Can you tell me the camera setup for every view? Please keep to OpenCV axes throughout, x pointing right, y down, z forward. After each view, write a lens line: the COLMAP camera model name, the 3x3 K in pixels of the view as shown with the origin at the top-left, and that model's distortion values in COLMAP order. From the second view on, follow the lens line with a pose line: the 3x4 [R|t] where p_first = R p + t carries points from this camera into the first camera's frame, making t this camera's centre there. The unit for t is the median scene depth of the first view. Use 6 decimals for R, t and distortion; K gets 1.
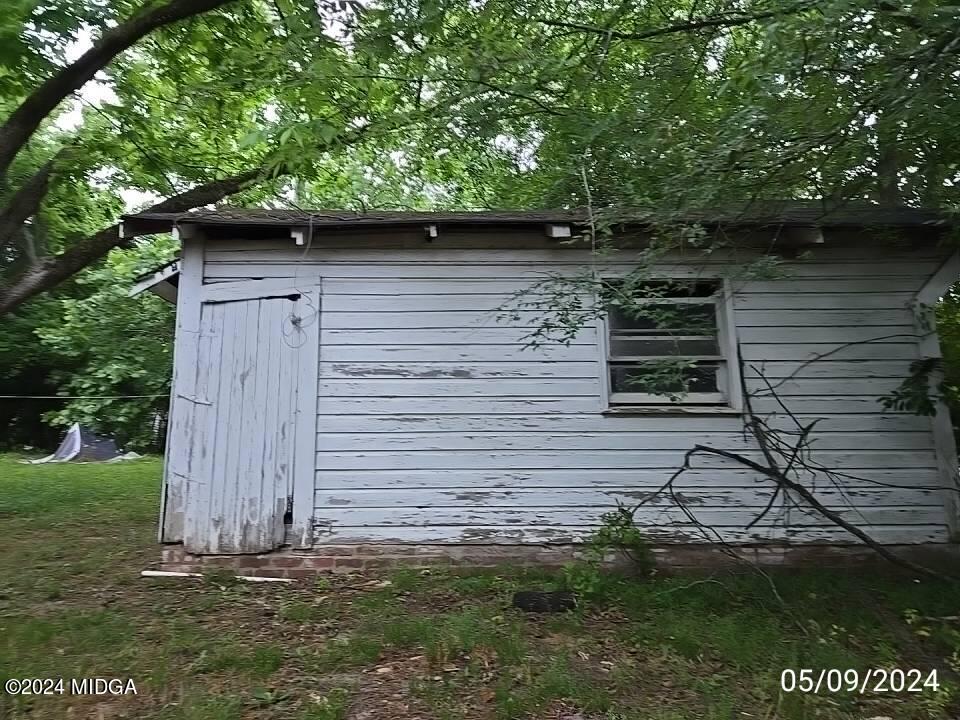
lens RADIAL K [[650.9, 0, 478.1], [0, 650.9, 367.2], [0, 0, 1]] dist [0.048270, -0.003077]
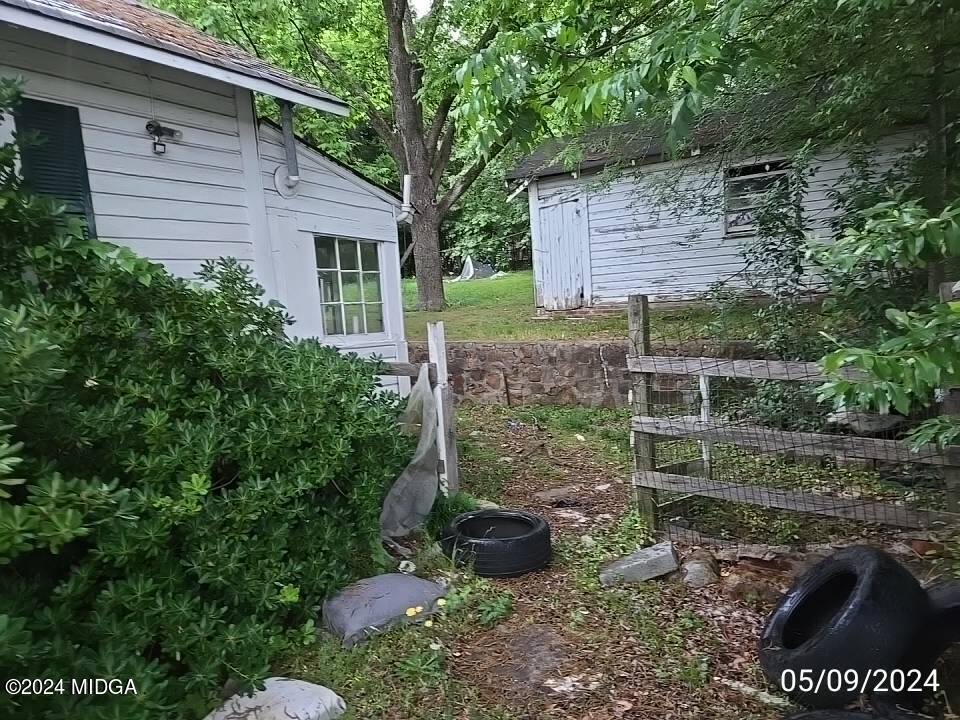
lens RADIAL K [[650.9, 0, 476.7], [0, 650.9, 363.5], [0, 0, 1]] dist [0.048270, -0.003077]
pose [[0.882089, -0.009508, -0.470986, 0.491428], [0.145771, 0.956235, 0.253704, -0.197262], [0.447961, -0.292446, 0.844871, -1.271289]]
